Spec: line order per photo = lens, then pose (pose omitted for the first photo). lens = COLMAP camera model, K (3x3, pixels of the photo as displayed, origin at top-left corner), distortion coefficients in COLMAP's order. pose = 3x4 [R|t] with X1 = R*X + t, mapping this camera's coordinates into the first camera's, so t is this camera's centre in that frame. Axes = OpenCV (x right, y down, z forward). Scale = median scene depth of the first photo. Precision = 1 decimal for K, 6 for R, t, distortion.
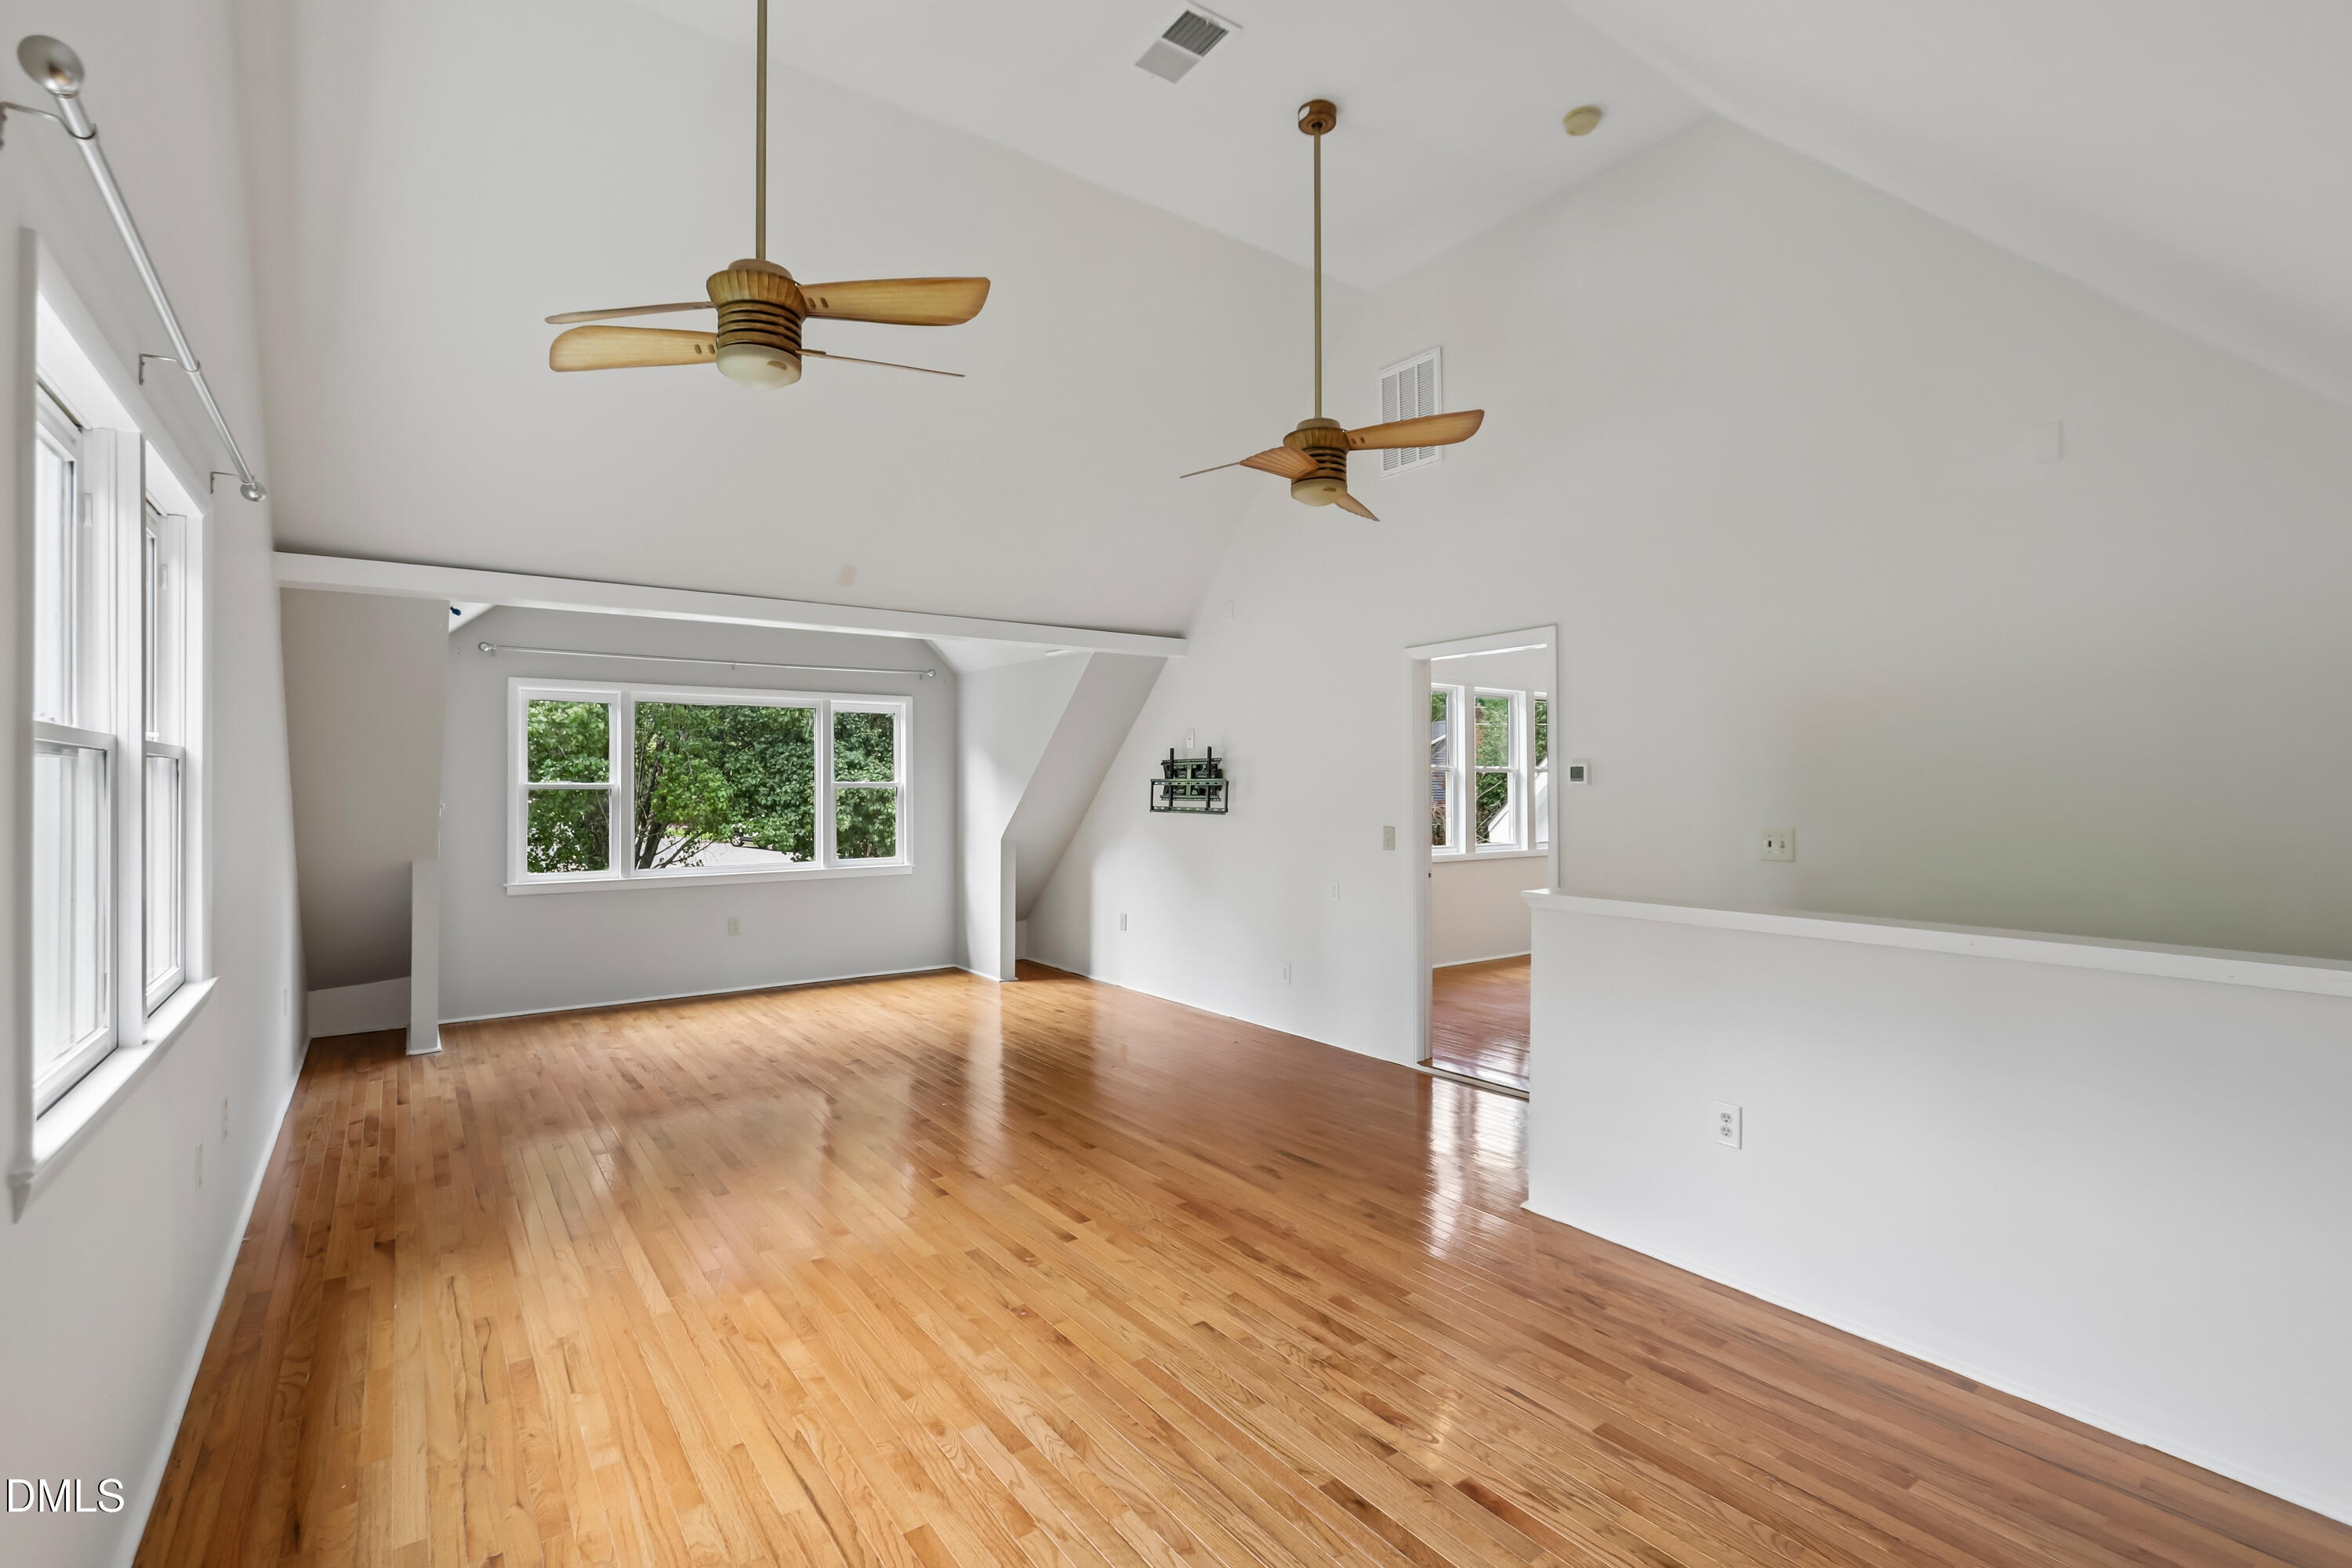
lens RADIAL K [[1067.4, 0, 1161.5], [0, 1067.4, 775.6], [0, 0, 1]] dist [0.000630, -0.000724]
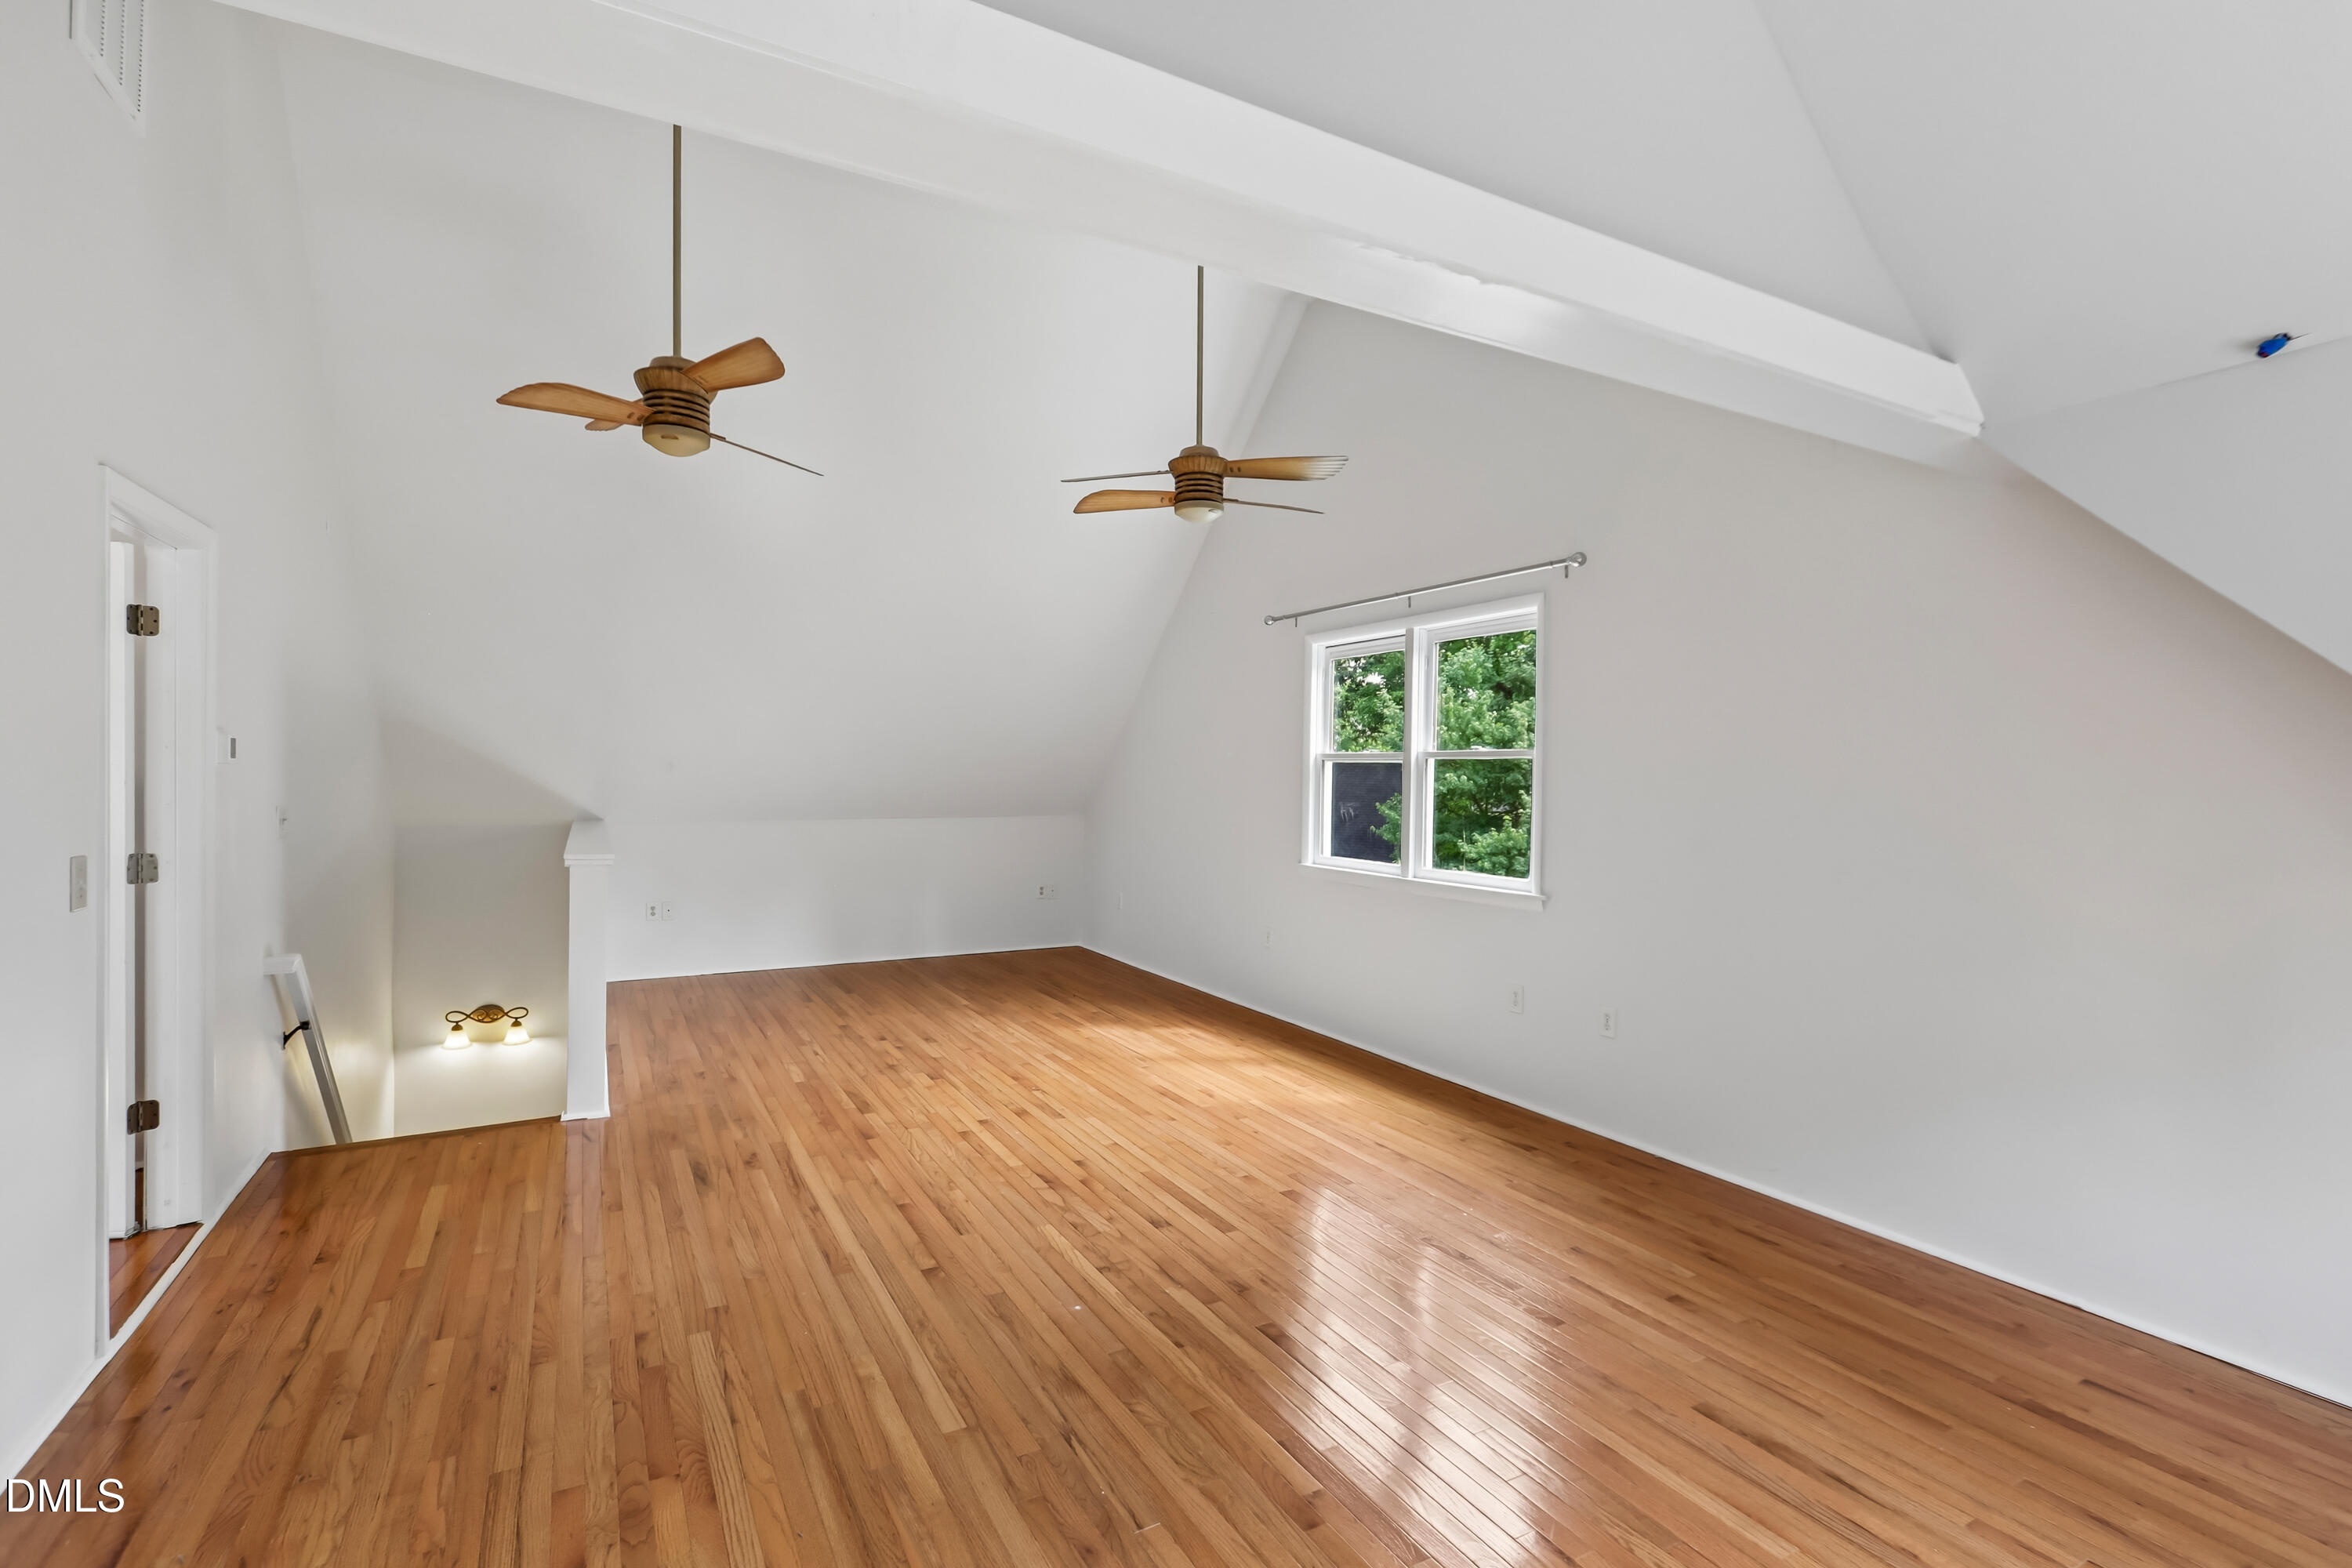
lens RADIAL K [[1067.4, 0, 1161.5], [0, 1067.4, 775.6], [0, 0, 1]] dist [0.000630, -0.000724]
pose [[-0.992124, -0.004472, 0.125178, -0.439861], [-0.005204, 0.999971, -0.005524, 0.020433], [-0.125150, -0.006132, -0.992119, 2.158484]]
